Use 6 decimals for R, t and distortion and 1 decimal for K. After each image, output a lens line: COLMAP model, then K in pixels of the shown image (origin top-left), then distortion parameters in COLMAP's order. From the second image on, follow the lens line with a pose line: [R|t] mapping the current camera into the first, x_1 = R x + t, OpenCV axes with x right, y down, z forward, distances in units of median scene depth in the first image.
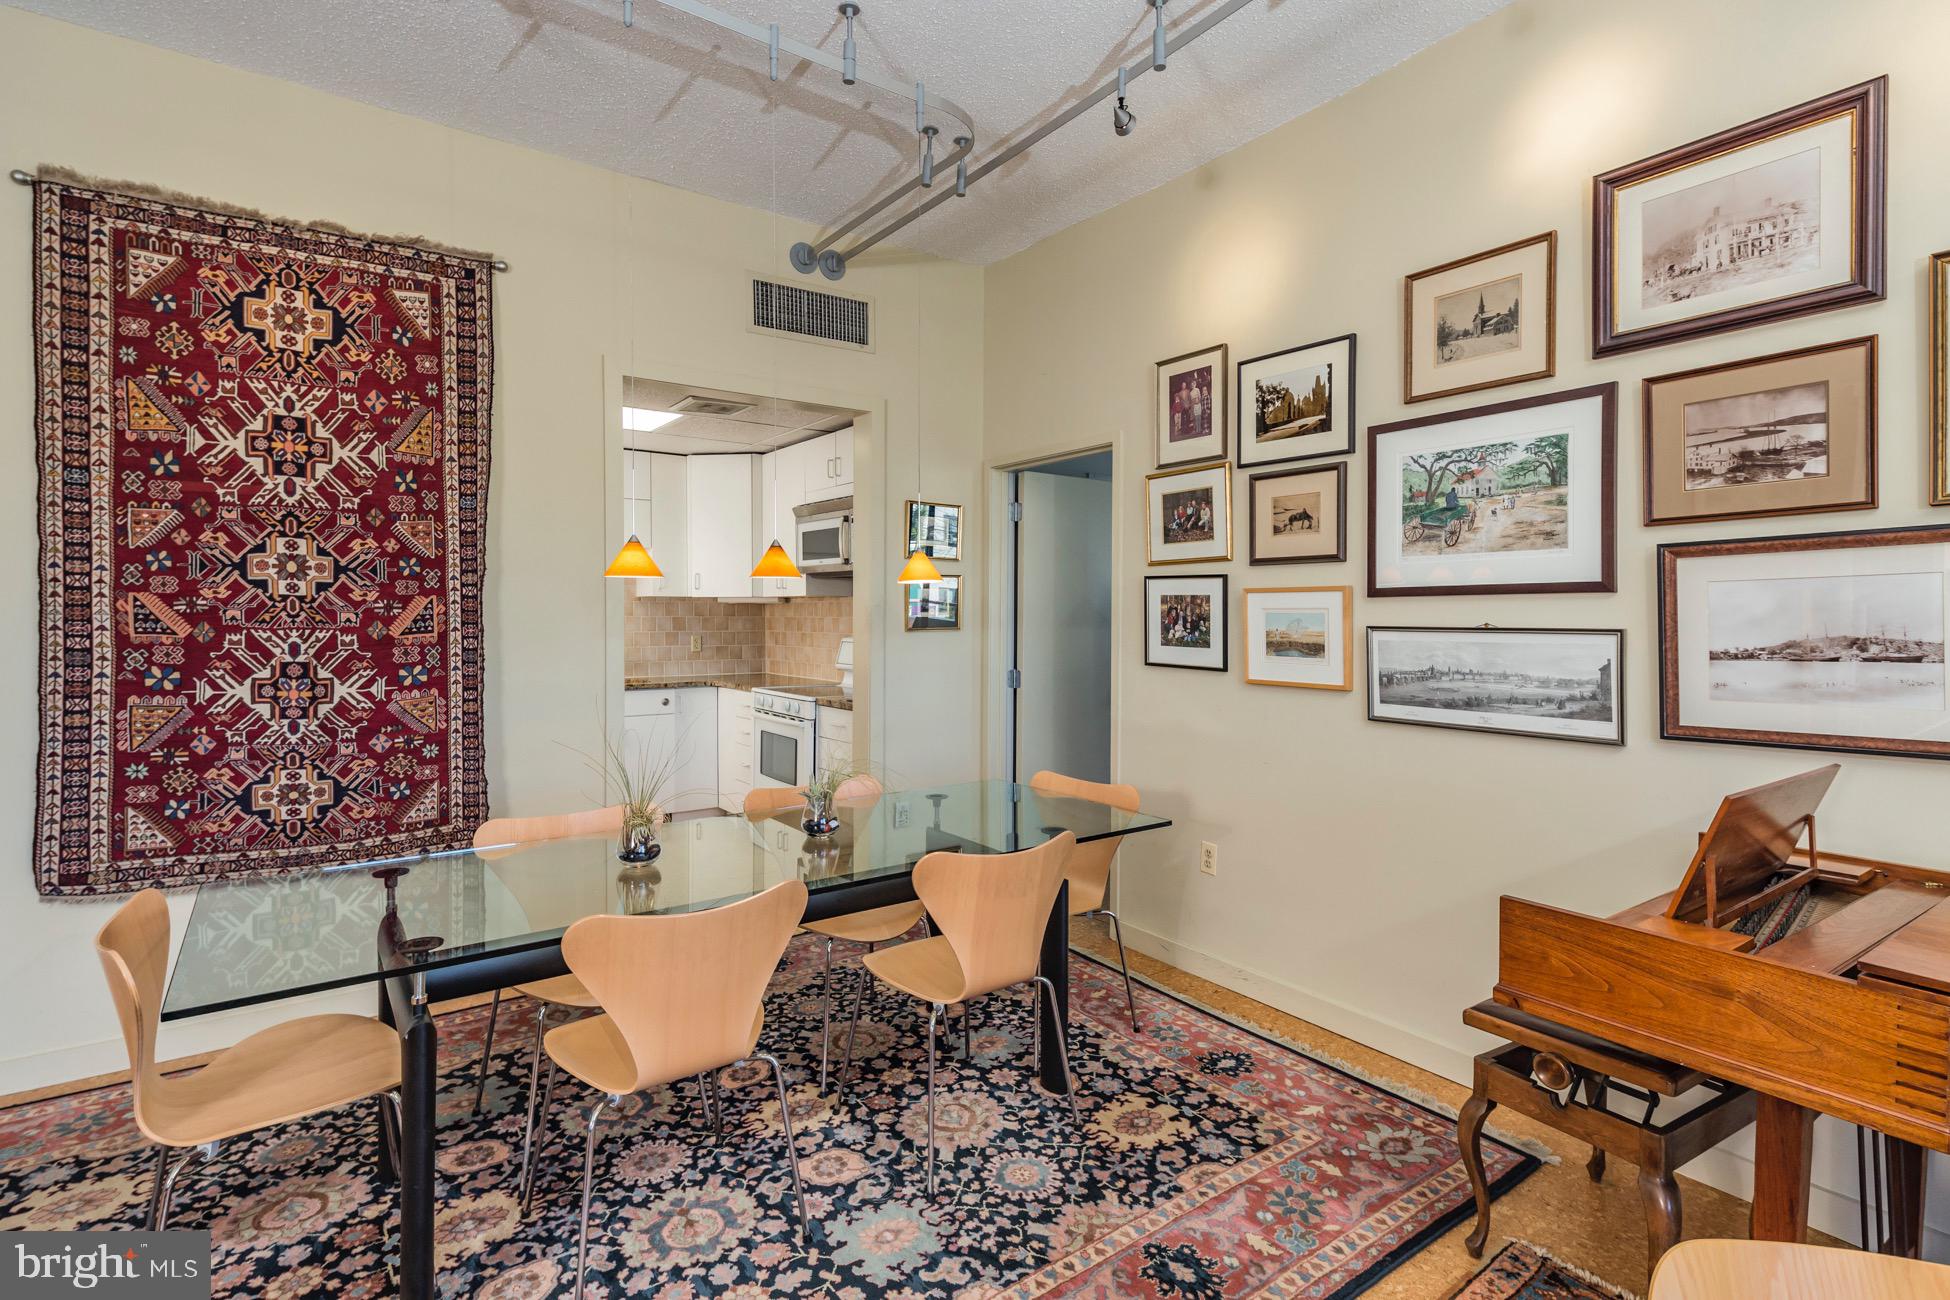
lens RADIAL K [[959.9, 0, 965.7], [0, 959.9, 635.0], [0, 0, 1]] dist [0.027949, -0.009312]
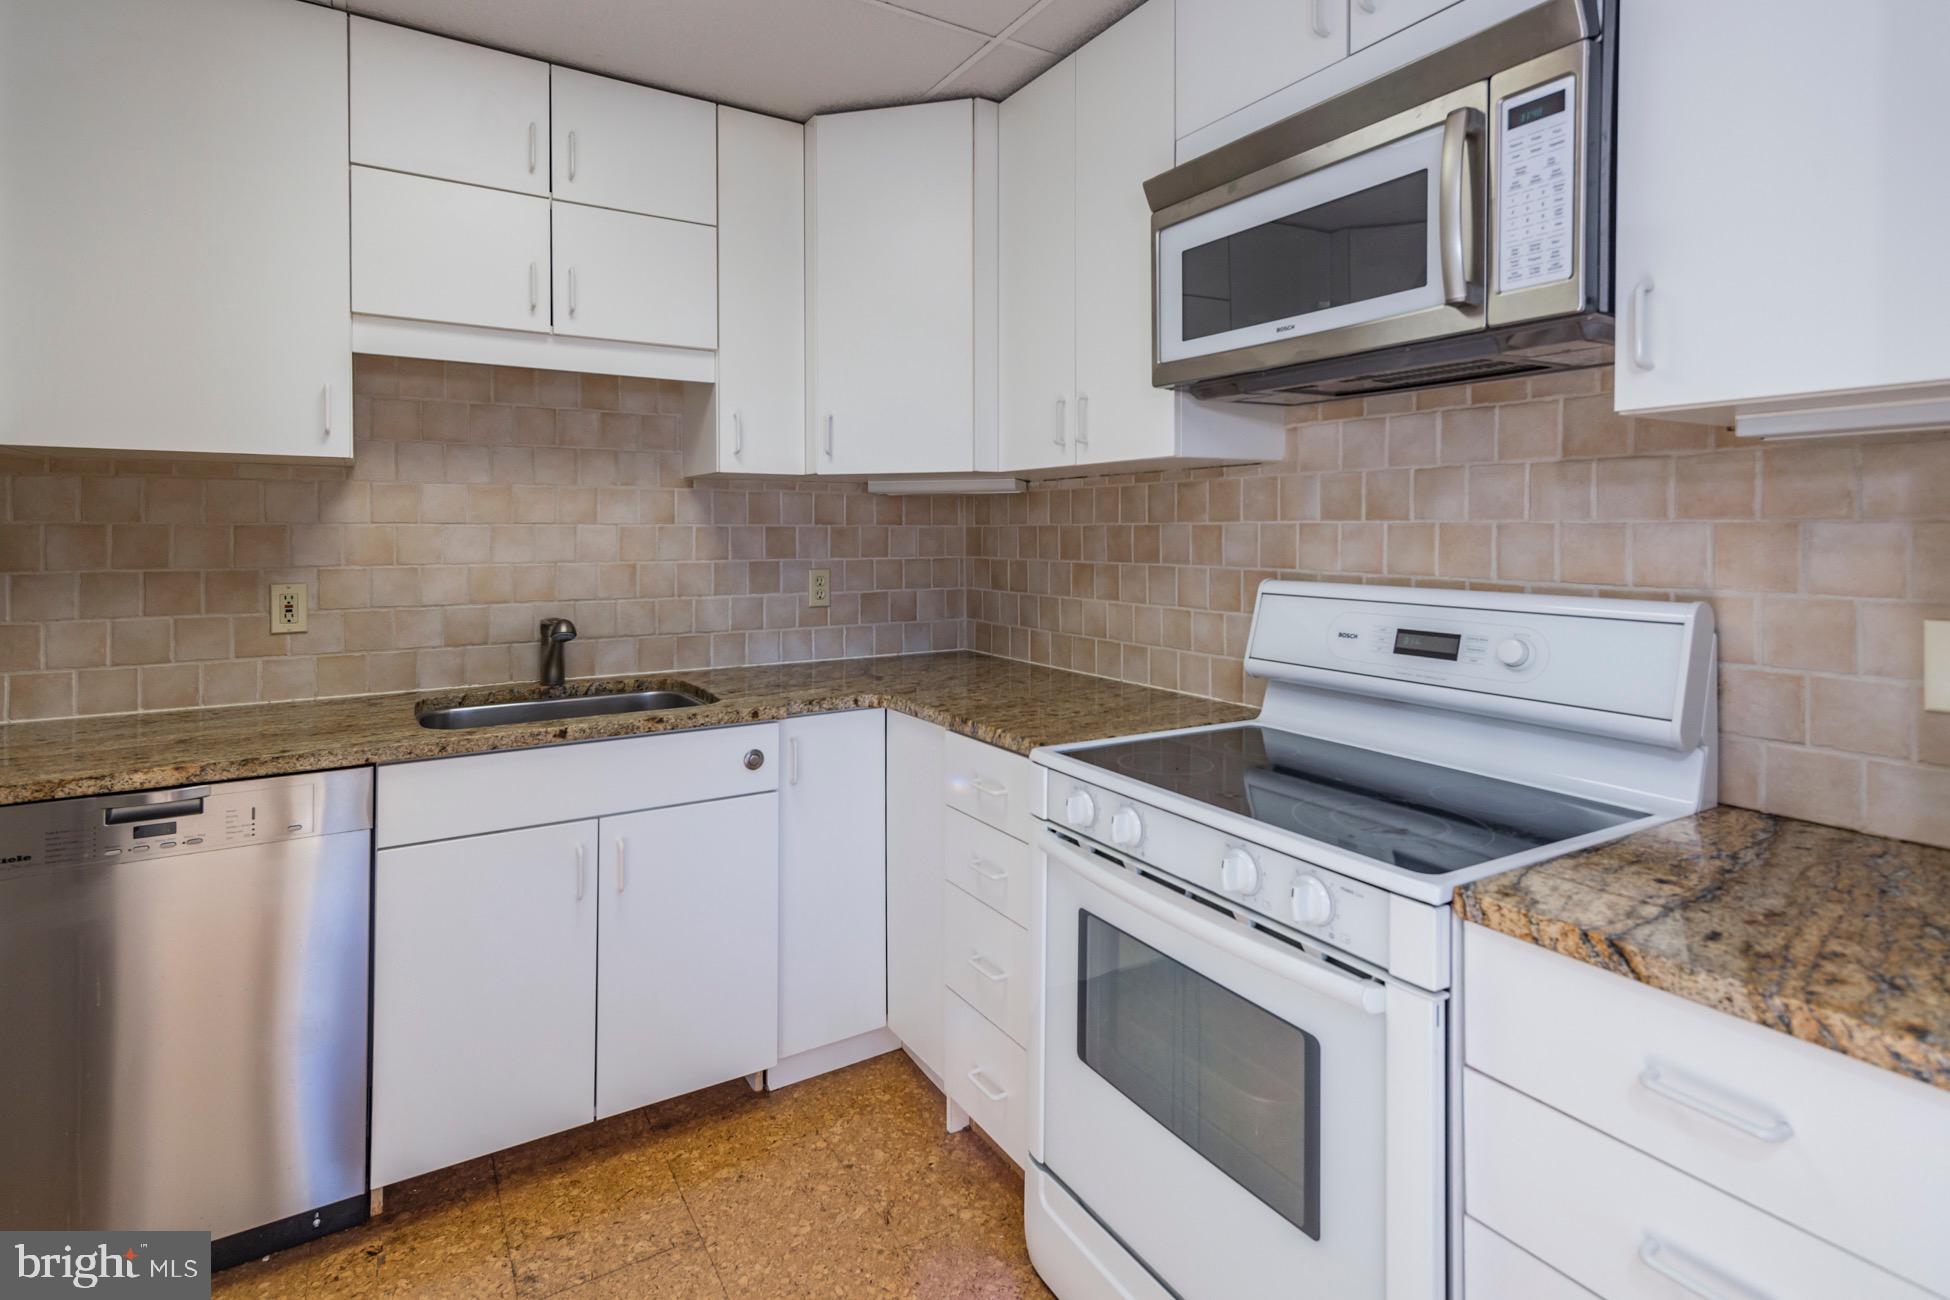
lens RADIAL K [[959.9, 0, 977.7], [0, 959.9, 541.9], [0, 0, 1]] dist [0.027949, -0.009312]
pose [[0.998553, -0.005671, -0.053469, -0.414732], [0.005045, 0.999917, -0.011832, -0.014698], [0.053532, 0.011545, 0.998499, 1.275574]]
